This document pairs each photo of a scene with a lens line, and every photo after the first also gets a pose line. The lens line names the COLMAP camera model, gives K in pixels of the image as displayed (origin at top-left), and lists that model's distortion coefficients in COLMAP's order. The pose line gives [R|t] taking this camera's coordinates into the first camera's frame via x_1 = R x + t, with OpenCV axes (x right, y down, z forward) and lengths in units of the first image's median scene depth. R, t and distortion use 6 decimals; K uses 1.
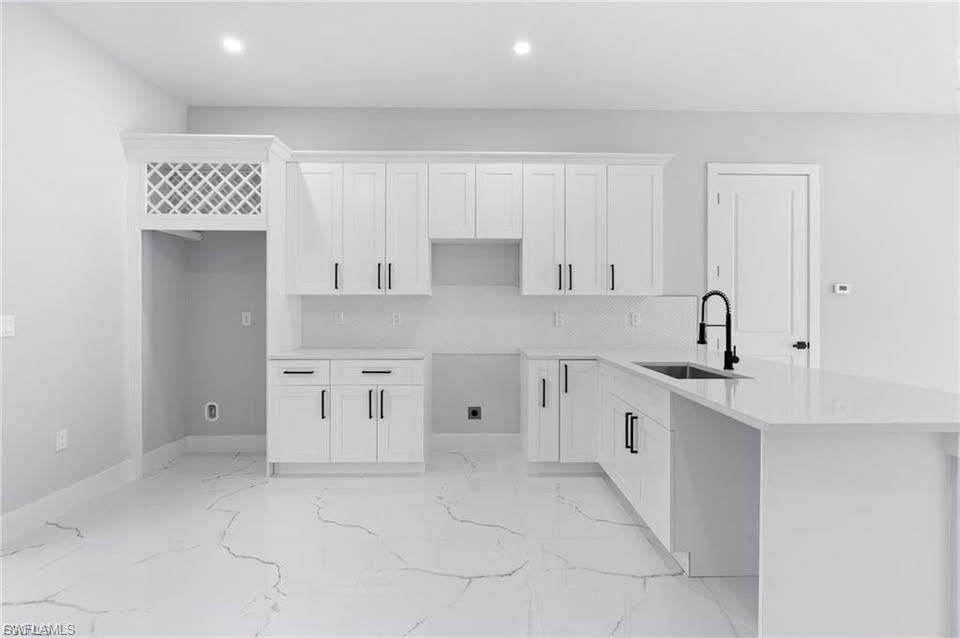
lens RADIAL K [[453.7, 0, 484.6], [0, 453.7, 306.9], [0, 0, 1]] dist [-0.008174, -0.000027]
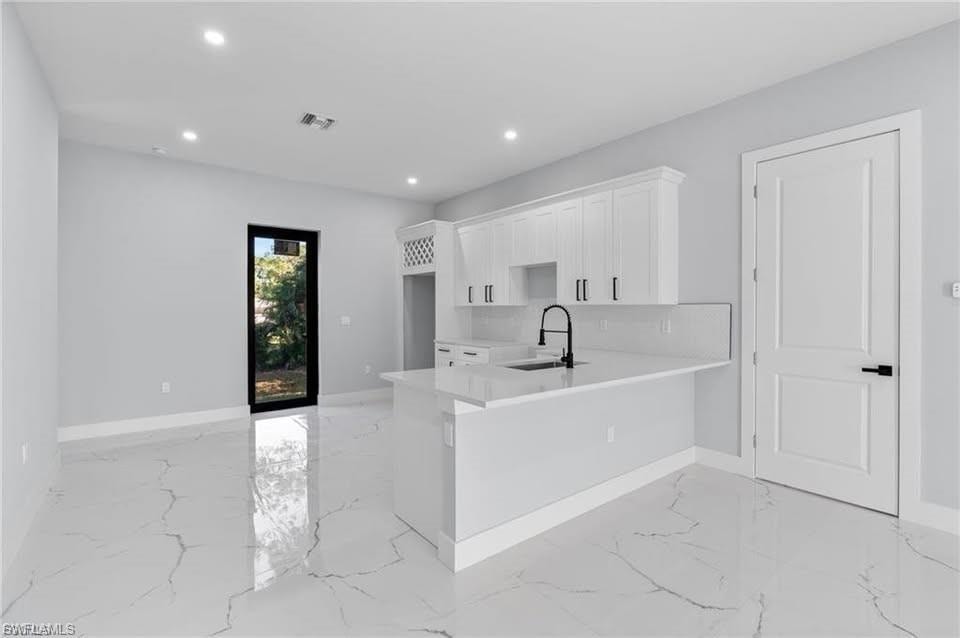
lens RADIAL K [[436.8, 0, 484.2], [0, 436.8, 314.2], [0, 0, 1]] dist [0.001248, -0.000064]
pose [[0.606325, 0.008381, -0.795173, 1.024493], [0.001399, 0.999932, 0.011606, -0.015833], [0.795216, -0.008150, 0.606271, 0.084613]]
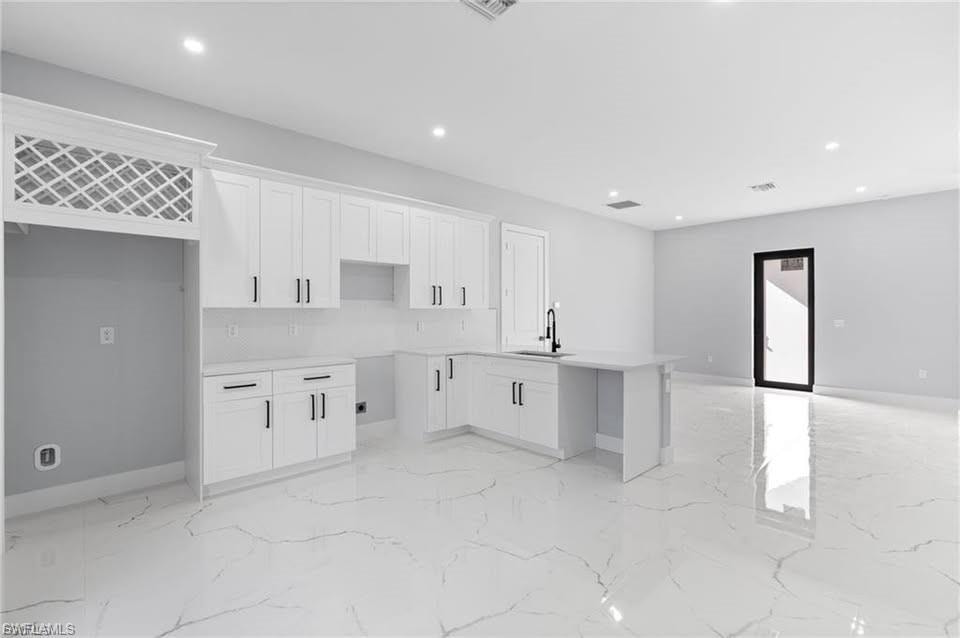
lens RADIAL K [[436.8, 0, 484.2], [0, 436.8, 314.2], [0, 0, 1]] dist [0.001248, -0.000064]
pose [[0.743026, -0.006449, 0.669232, -0.639759], [0.006304, 0.999977, 0.002637, -0.012697], [-0.669233, 0.002259, 0.743049, -0.073226]]
